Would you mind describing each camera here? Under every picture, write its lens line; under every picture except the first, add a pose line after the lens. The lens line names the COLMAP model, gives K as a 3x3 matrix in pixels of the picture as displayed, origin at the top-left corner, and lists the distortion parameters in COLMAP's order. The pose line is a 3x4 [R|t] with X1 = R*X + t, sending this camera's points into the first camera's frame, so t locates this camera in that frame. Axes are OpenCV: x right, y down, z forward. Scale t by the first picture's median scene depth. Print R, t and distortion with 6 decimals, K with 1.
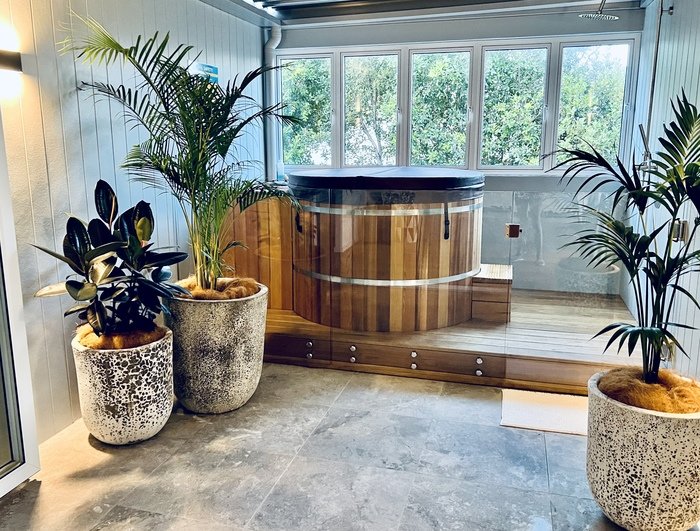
lens RADIAL K [[597.0, 0, 347.5], [0, 597.0, 265.1], [0, 0, 1]] dist [0.032814, -0.031594]
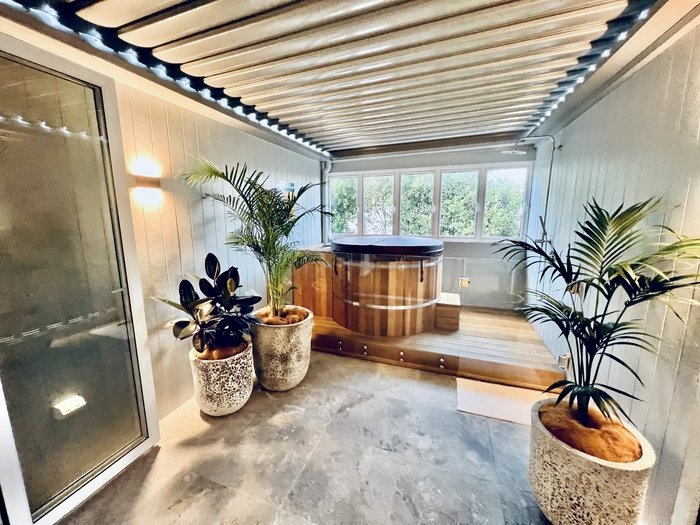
lens RADIAL K [[279.5, 0, 349.3], [0, 279.5, 262.1], [0, 0, 1]] dist [-0.003397, 0.000652]
pose [[0.997115, 0.011763, -0.074993, 0.027495], [-0.014525, 0.999232, -0.036381, -0.092894], [0.074507, 0.037365, 0.996520, 0.261291]]
